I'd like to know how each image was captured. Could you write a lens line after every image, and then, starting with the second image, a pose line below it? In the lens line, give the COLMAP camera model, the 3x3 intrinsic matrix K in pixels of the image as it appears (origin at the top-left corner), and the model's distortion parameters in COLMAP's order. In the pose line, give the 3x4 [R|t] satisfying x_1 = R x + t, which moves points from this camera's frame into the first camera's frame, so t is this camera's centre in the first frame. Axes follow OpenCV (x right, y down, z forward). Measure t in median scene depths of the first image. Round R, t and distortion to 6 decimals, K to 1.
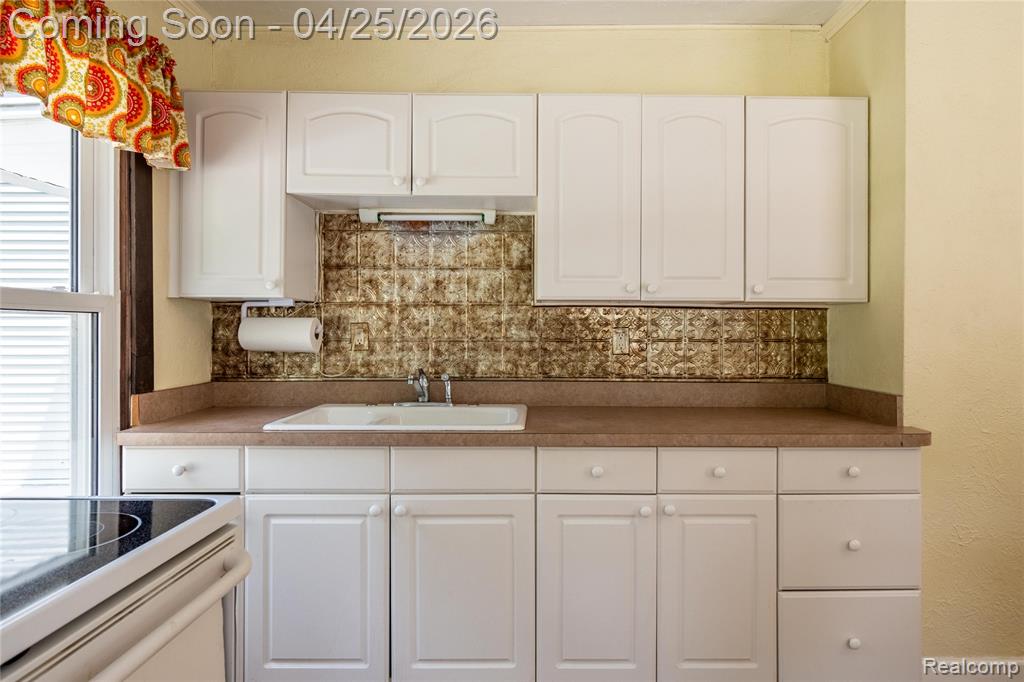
lens RADIAL K [[585.1, 0, 509.8], [0, 585.1, 330.2], [0, 0, 1]] dist [-0.001078, -0.004228]
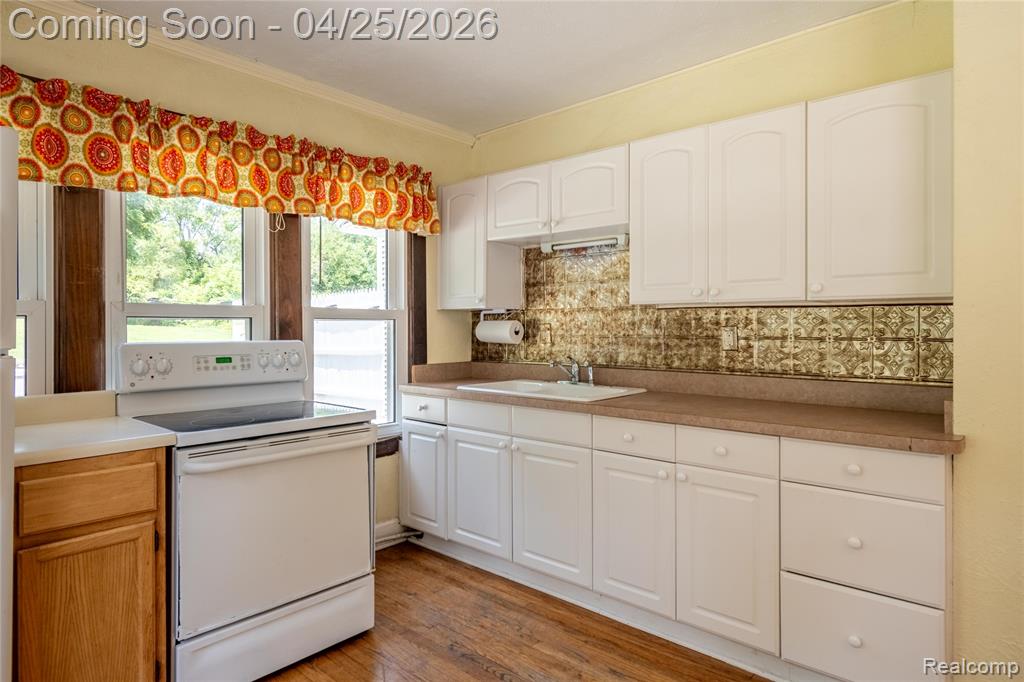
lens RADIAL K [[585.1, 0, 518.7], [0, 585.1, 331.3], [0, 0, 1]] dist [-0.001078, -0.004228]
pose [[0.747650, 0.001010, -0.664092, 0.643343], [0.001718, 0.999993, 0.003455, 0.000935], [0.664091, -0.003724, 0.747643, -0.100032]]
